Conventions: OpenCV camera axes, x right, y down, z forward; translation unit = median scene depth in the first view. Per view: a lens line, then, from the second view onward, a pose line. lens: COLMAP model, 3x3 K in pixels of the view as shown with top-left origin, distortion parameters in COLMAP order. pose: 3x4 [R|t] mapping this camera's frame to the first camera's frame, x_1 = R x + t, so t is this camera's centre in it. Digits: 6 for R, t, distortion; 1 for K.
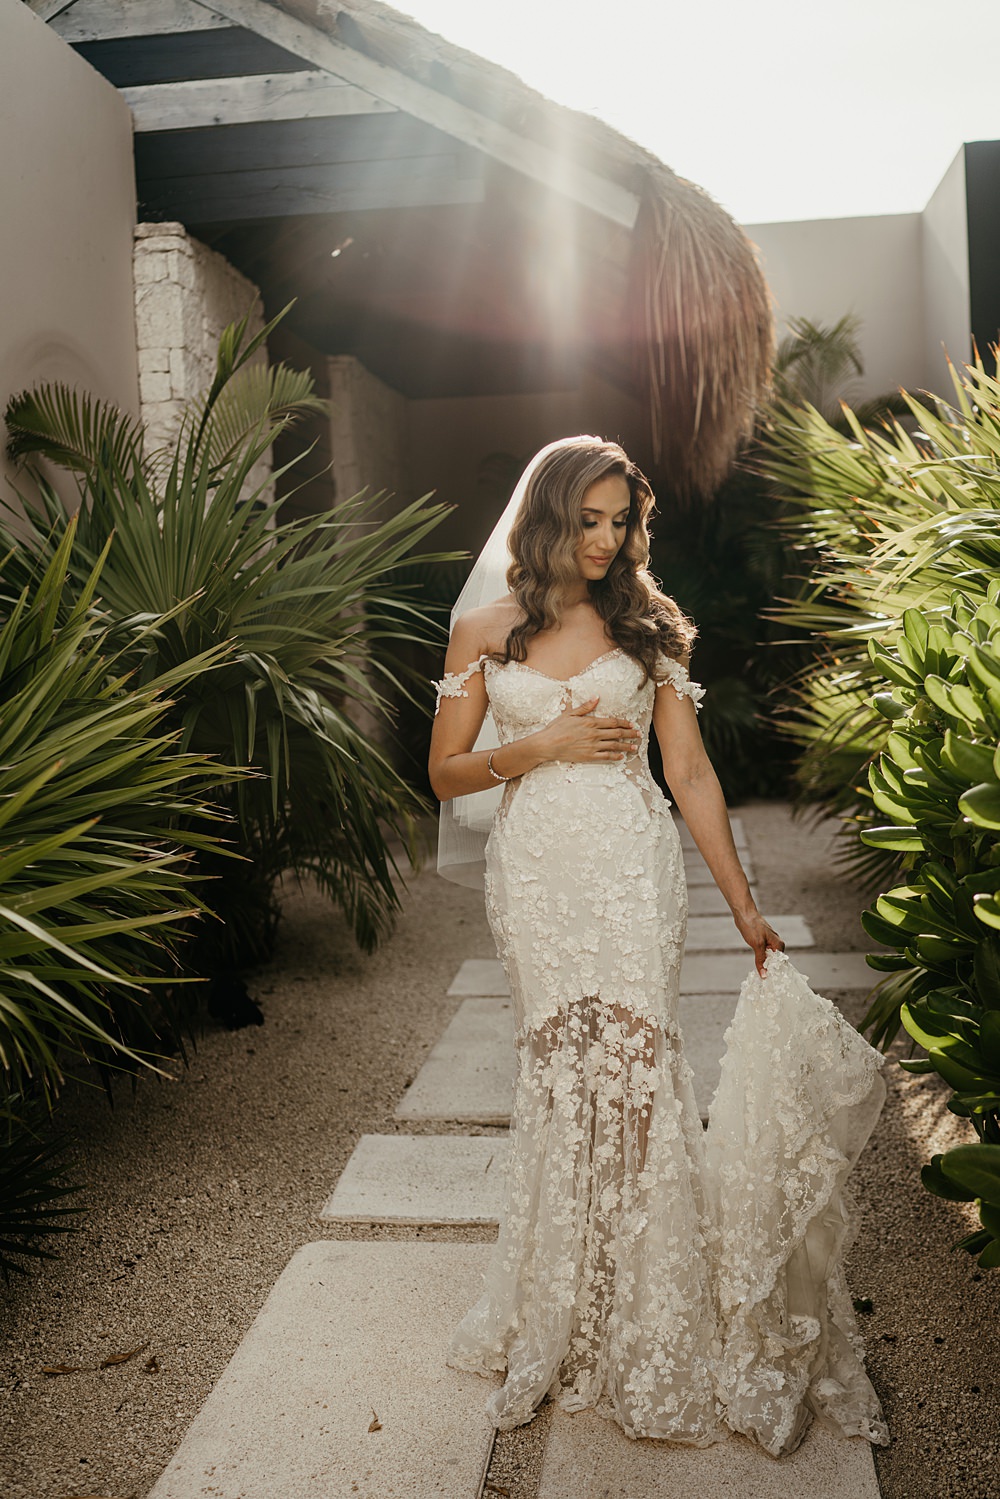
lens RADIAL K [[1567.1, 0, 500.0], [0, 1567.1, 749.5], [0, 0, 1]] dist [-0.003588, 0.003487]
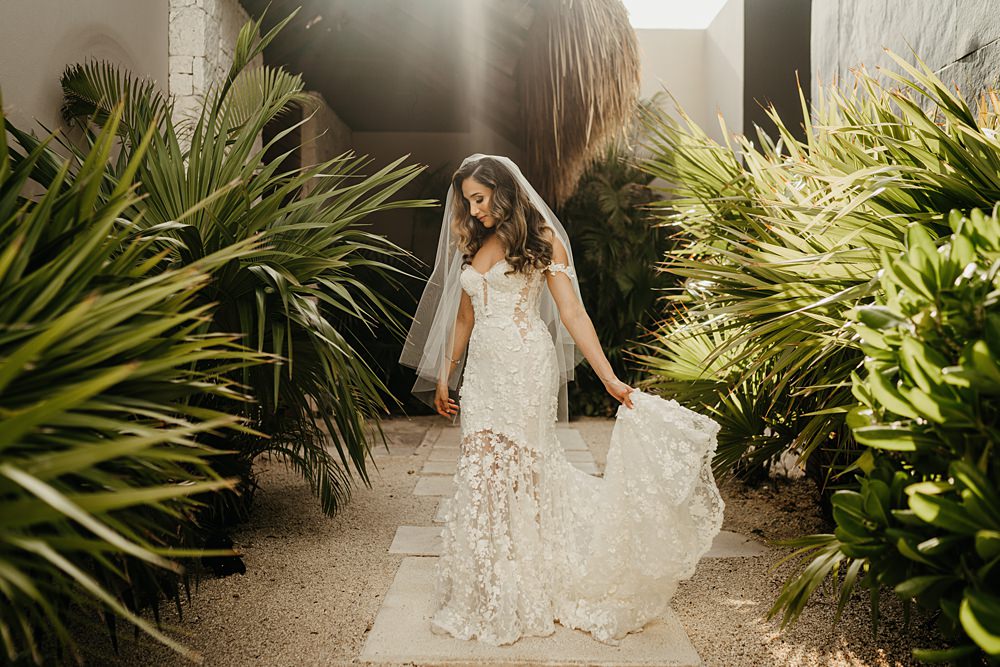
lens RADIAL K [[1042.7, 0, 499.2], [0, 1042.7, 348.1], [0, 0, 1]] dist [-0.051598, 0.114270]
pose [[0.993855, 0.047672, 0.099894, -0.039826], [-0.044401, 0.998410, -0.034723, 0.014497], [-0.101390, 0.030074, 0.994392, 0.143402]]
